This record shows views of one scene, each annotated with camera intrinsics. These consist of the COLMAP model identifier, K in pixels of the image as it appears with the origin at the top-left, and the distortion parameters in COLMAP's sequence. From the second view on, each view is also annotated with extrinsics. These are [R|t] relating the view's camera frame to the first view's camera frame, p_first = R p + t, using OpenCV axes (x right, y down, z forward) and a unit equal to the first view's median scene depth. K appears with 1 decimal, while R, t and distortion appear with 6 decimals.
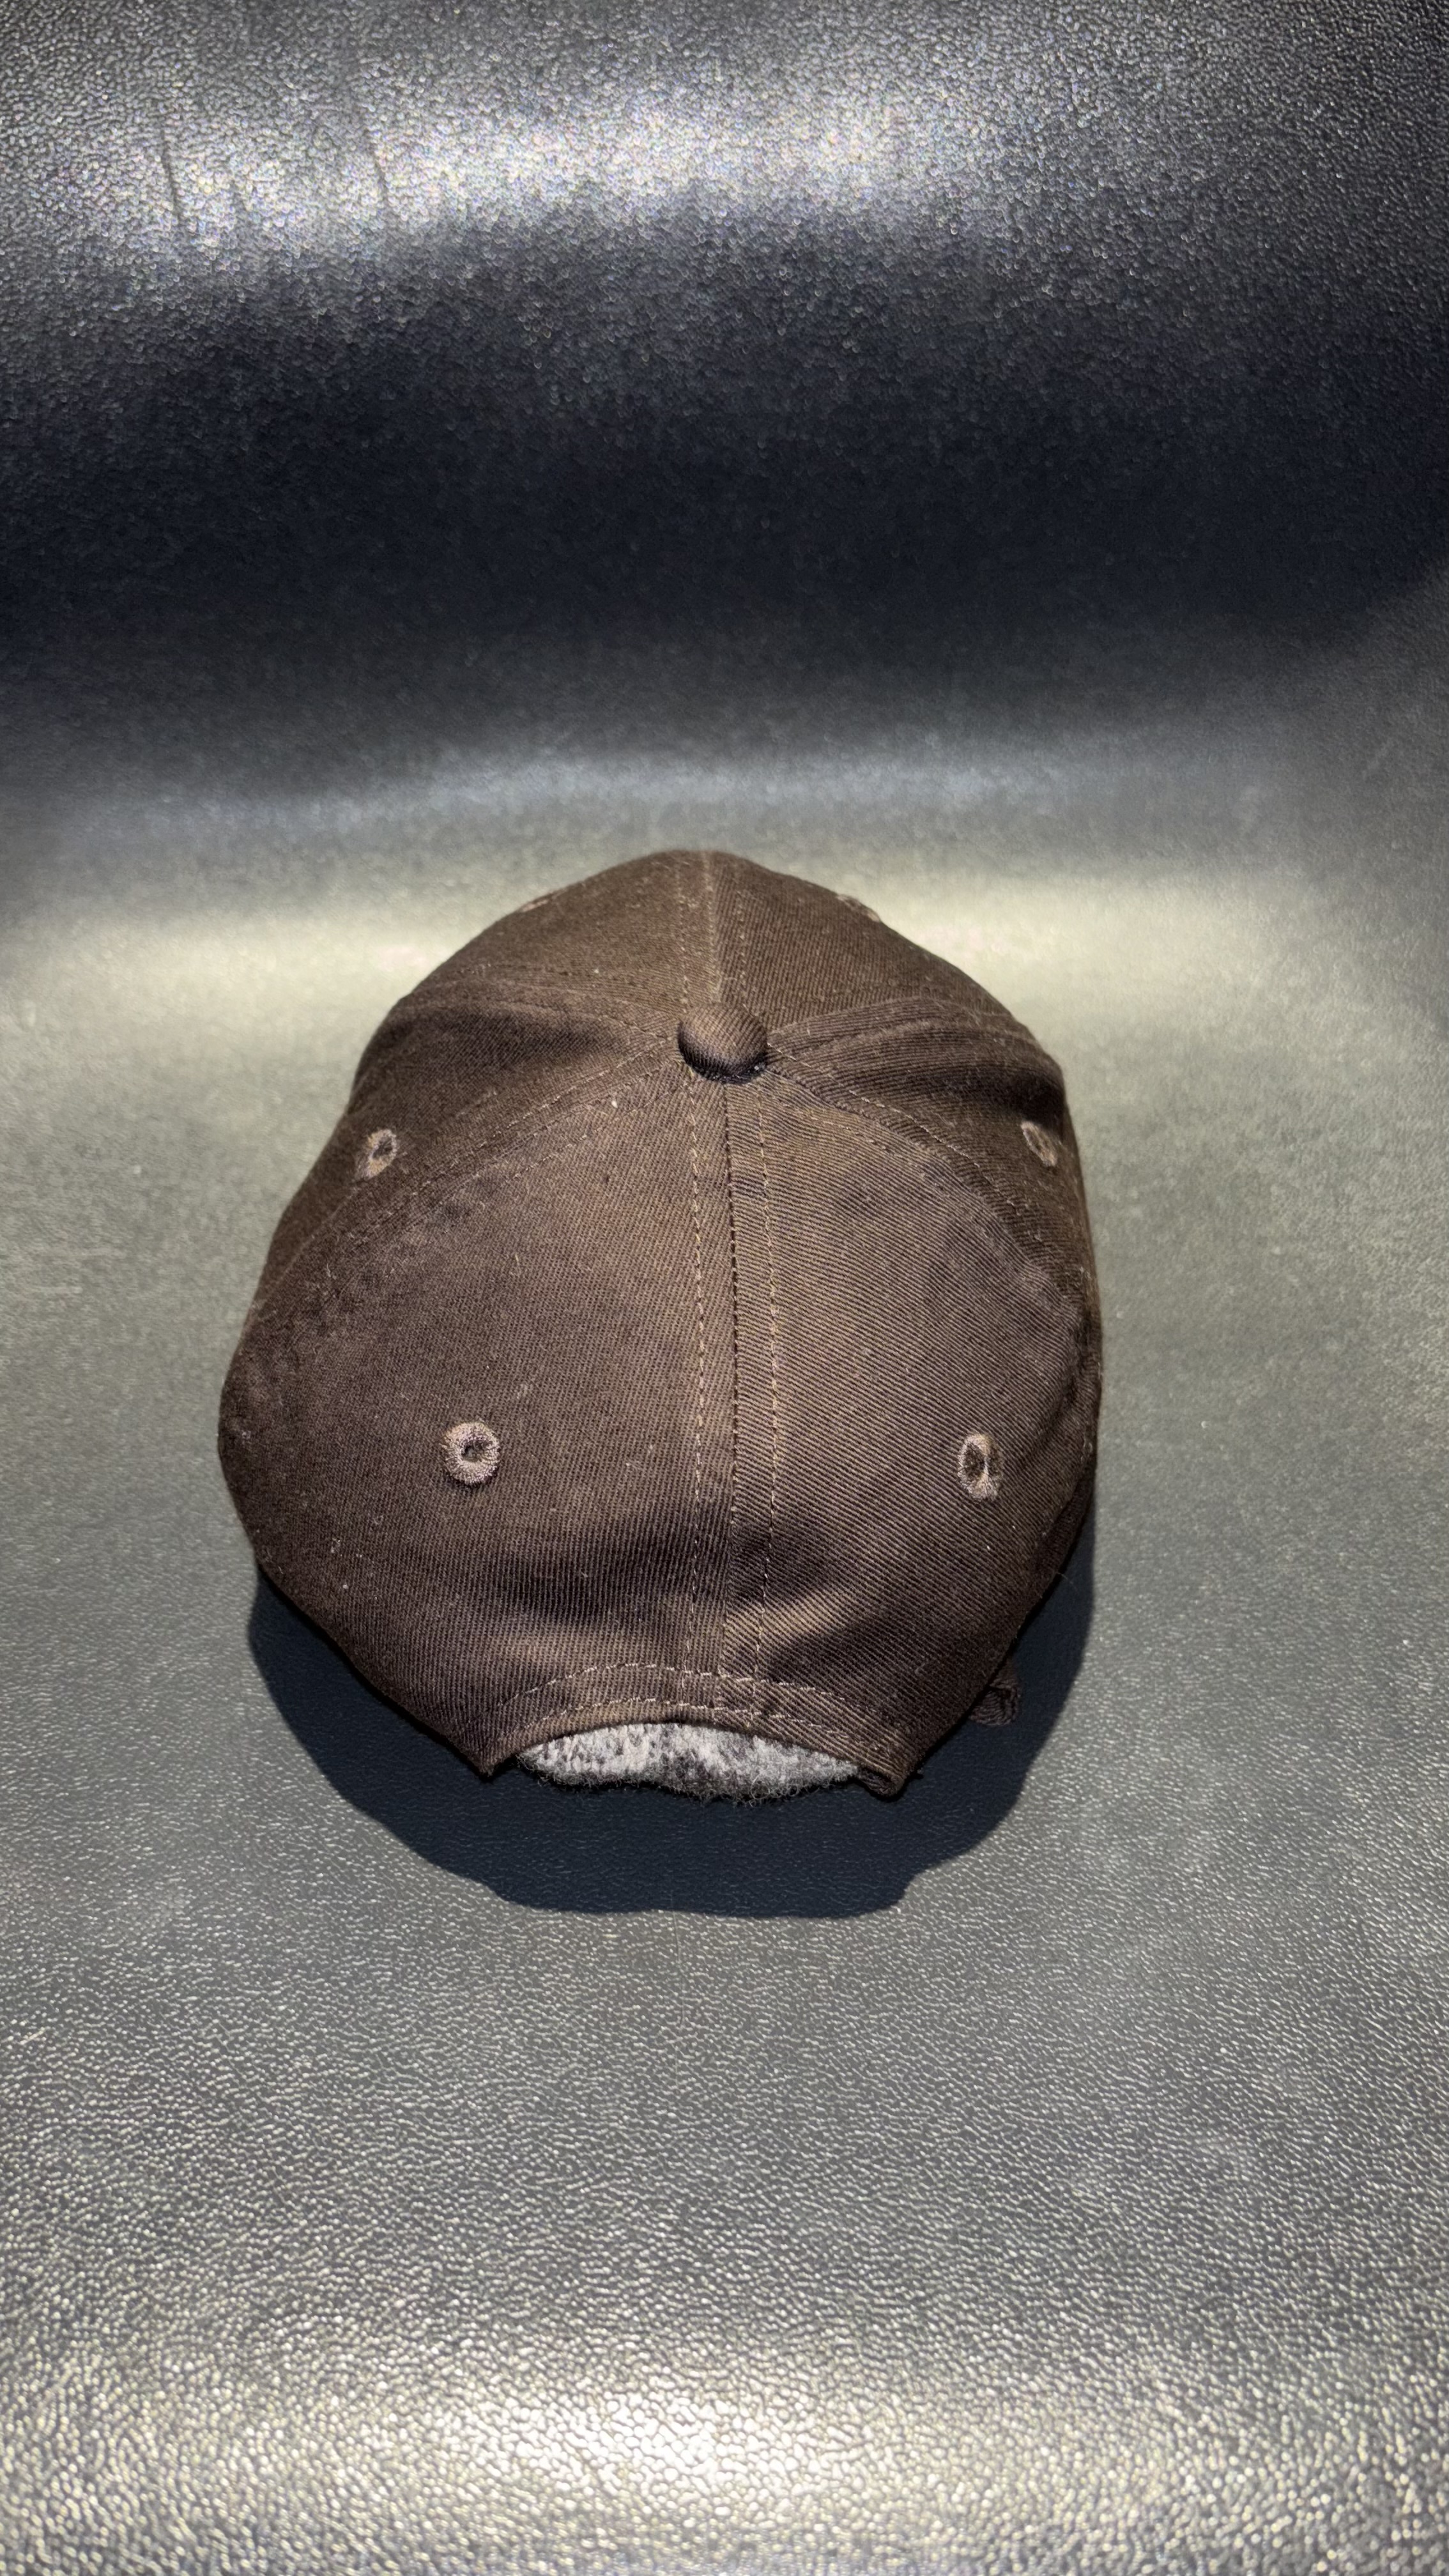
lens RADIAL K [[2068.3, 0, 707.0], [0, 2068.3, 1291.9], [0, 0, 1]] dist [0.012113, -0.023477]
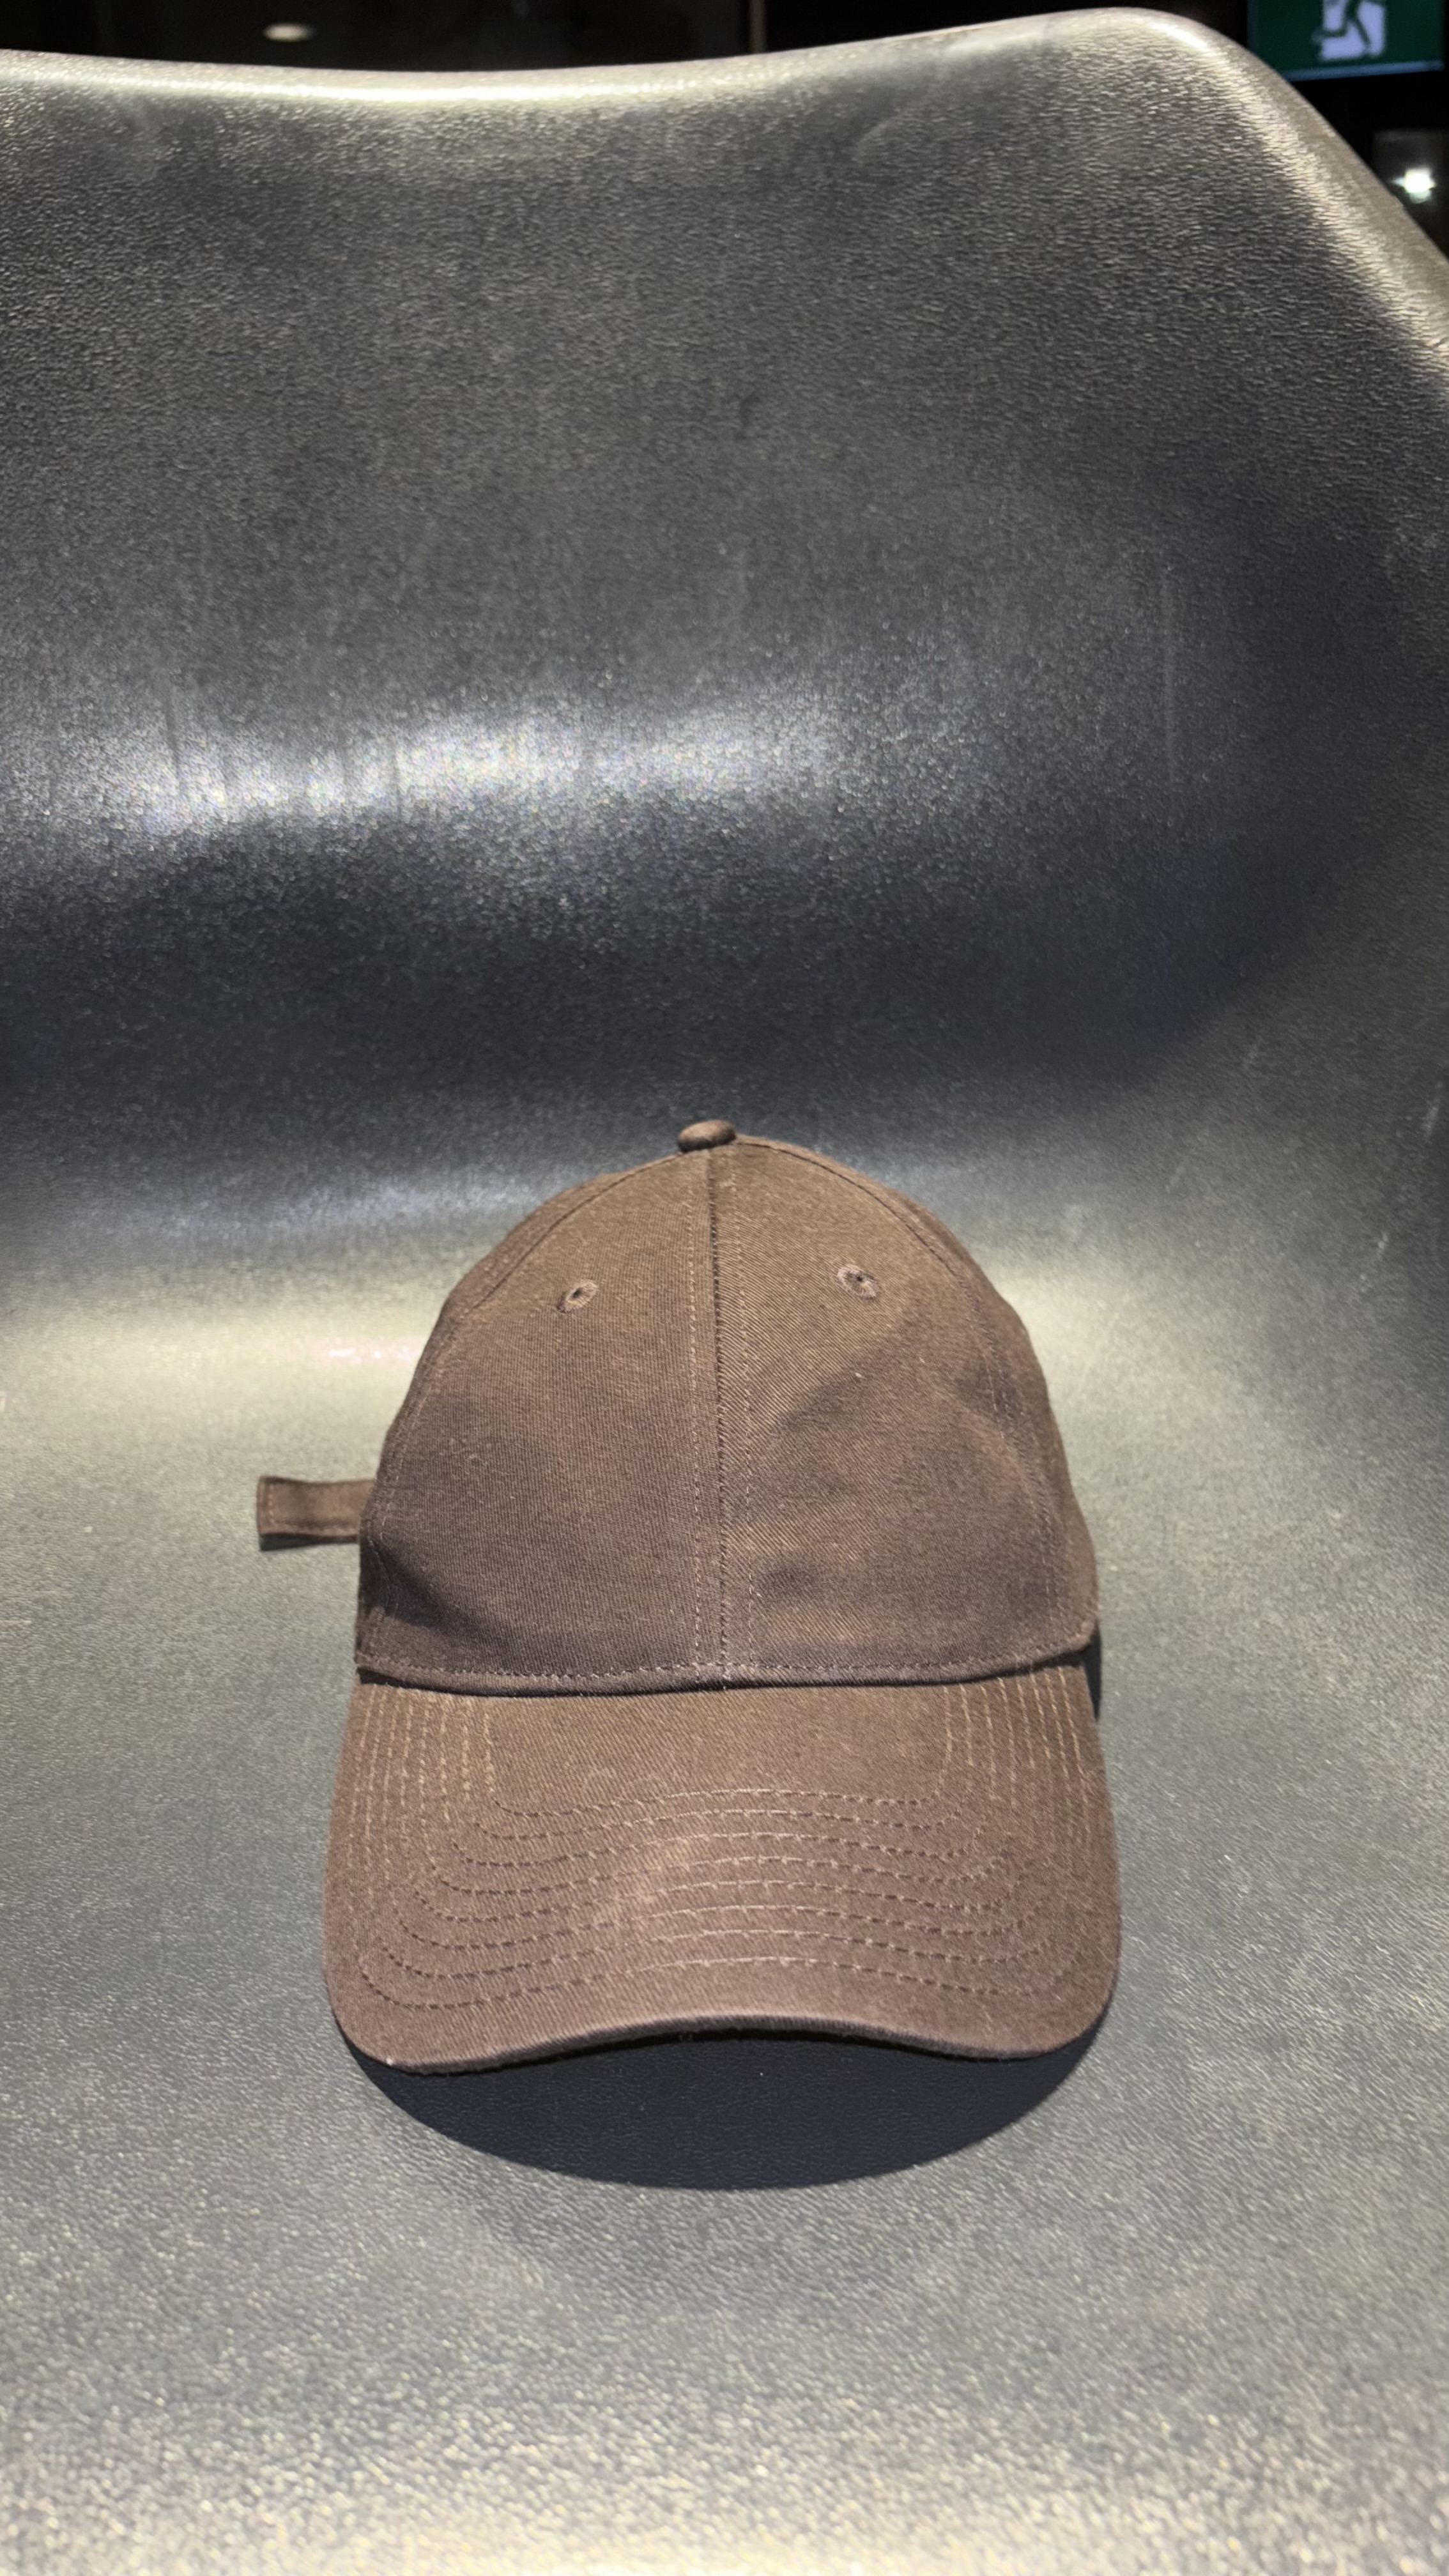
lens RADIAL K [[2068.3, 0, 744.5], [0, 2068.3, 1264.8], [0, 0, 1]] dist [0.012113, -0.023477]
pose [[0.999049, -0.011772, 0.041972, 0.045556], [0.023897, 0.953175, -0.301475, 0.234807], [-0.036457, 0.302192, 0.952550, -0.165646]]
